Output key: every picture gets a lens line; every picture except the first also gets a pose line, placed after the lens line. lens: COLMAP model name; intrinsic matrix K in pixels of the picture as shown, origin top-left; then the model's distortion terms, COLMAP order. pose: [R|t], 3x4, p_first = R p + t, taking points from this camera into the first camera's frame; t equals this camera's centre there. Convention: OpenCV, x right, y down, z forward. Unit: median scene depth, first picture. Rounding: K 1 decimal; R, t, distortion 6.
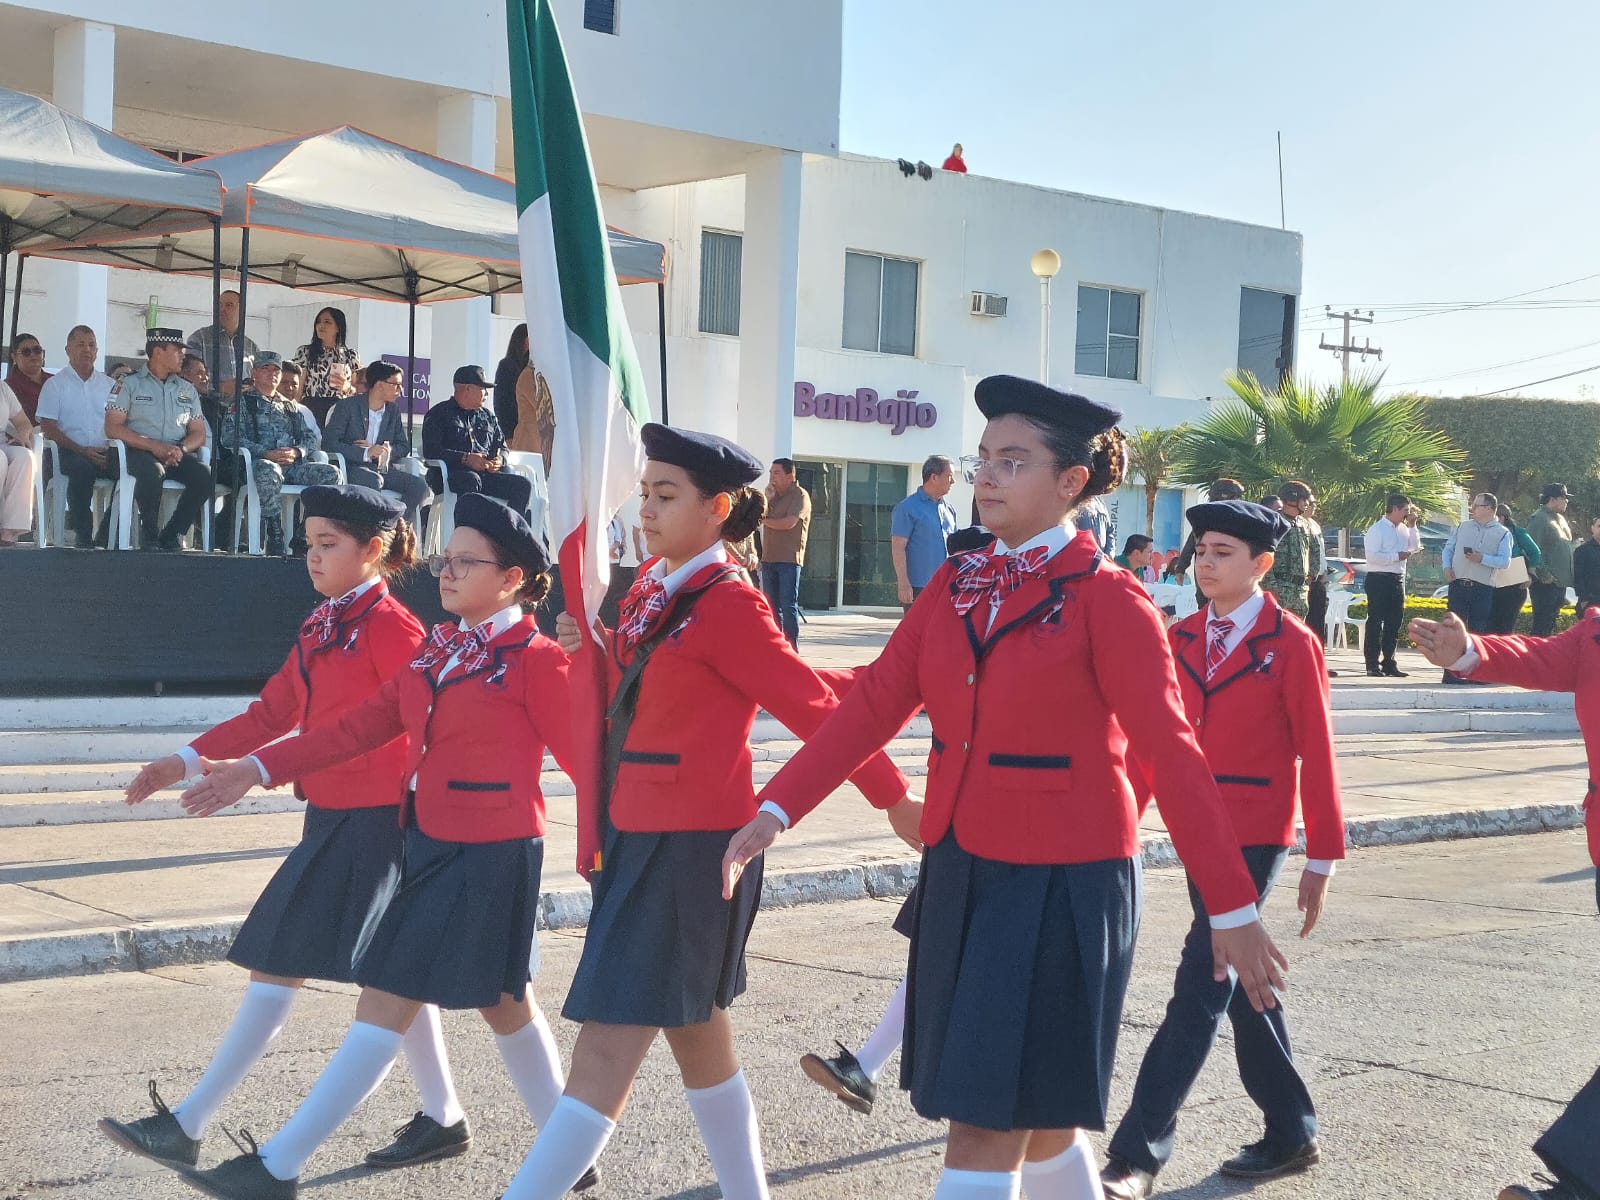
lens RADIAL K [[2470.7, 0, 799.3], [0, 2470.7, 584.2], [0, 0, 1]] dist [0.152376, 0.000000]
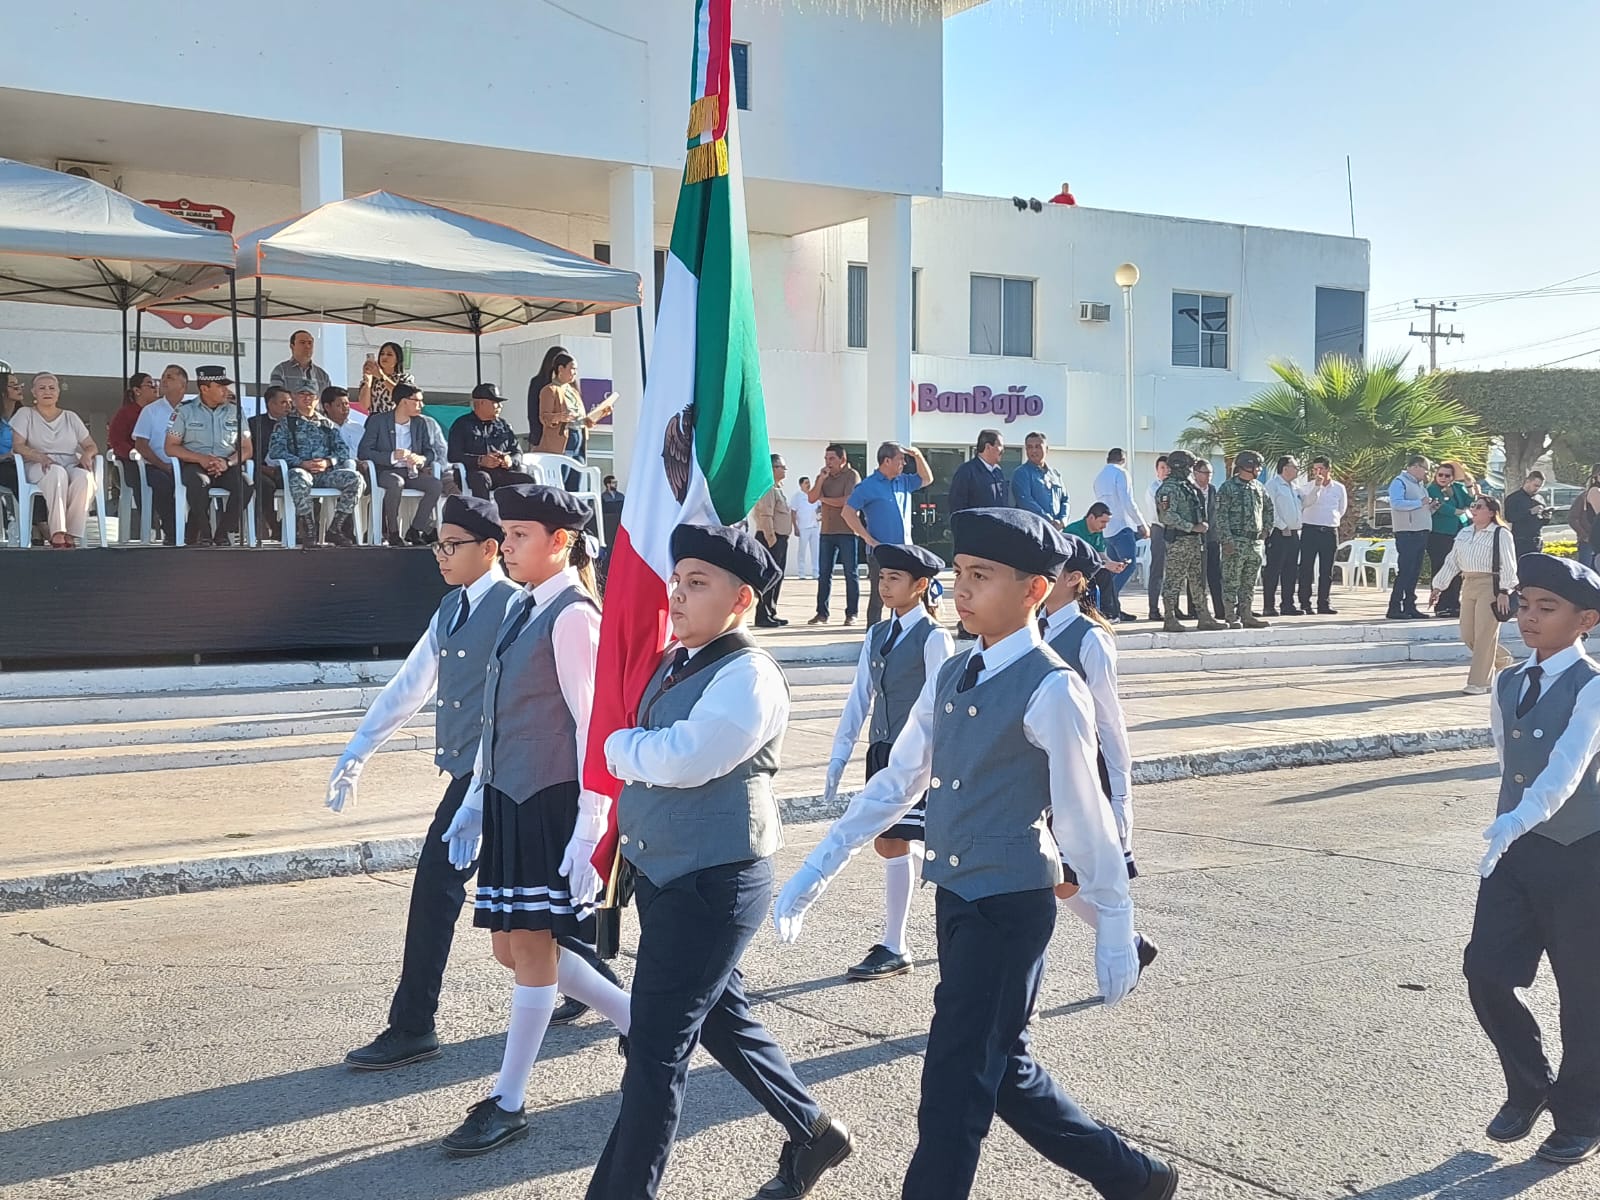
lens RADIAL K [[1889.9, 0, 749.1], [0, 1889.9, 630.9], [0, 0, 1]] dist [0.069793, 0.000000]
pose [[0.986565, -0.024417, -0.161532, 0.142233], [0.031656, 0.998599, 0.042391, -0.002855], [0.160271, -0.046935, 0.985957, 0.109215]]
